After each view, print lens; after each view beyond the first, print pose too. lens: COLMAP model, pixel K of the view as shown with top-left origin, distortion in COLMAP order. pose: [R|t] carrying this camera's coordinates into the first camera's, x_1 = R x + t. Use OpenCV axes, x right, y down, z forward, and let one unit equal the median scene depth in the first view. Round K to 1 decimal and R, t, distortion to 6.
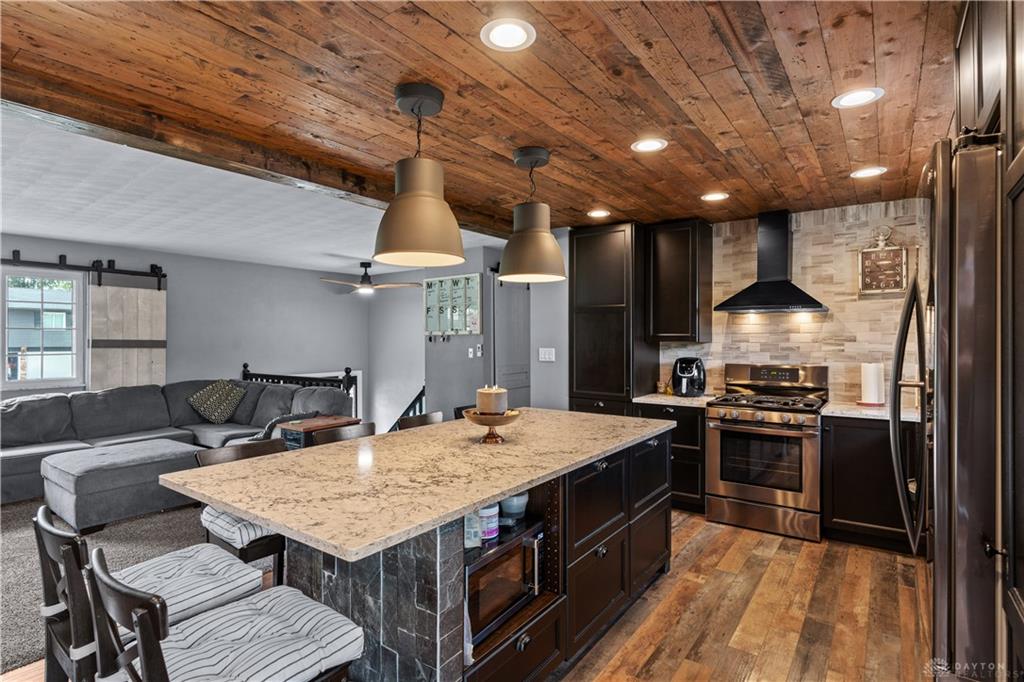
lens RADIAL K [[525.7, 0, 510.6], [0, 525.7, 339.2], [0, 0, 1]] dist [0.000175, -0.001980]
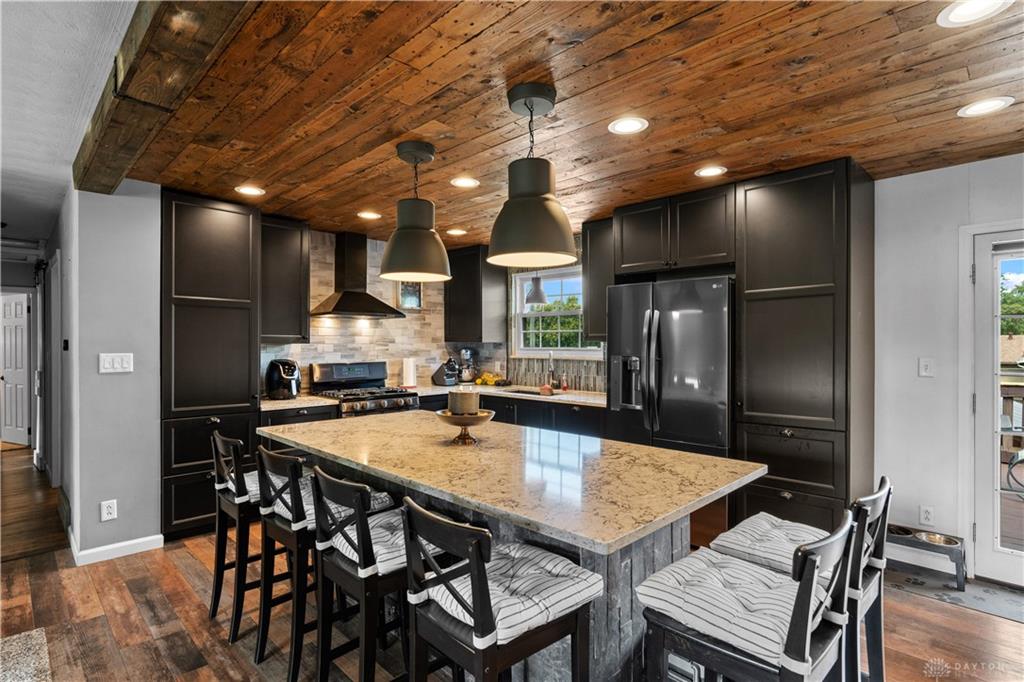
lens RADIAL K [[525.7, 0, 511.9], [0, 525.7, 342.7], [0, 0, 1]] dist [0.000175, -0.001980]
pose [[0.155670, 0.001321, 0.987808, -0.622511], [0.000830, 0.999999, -0.001468, 0.005946], [-0.987809, 0.001048, 0.155669, 0.471243]]
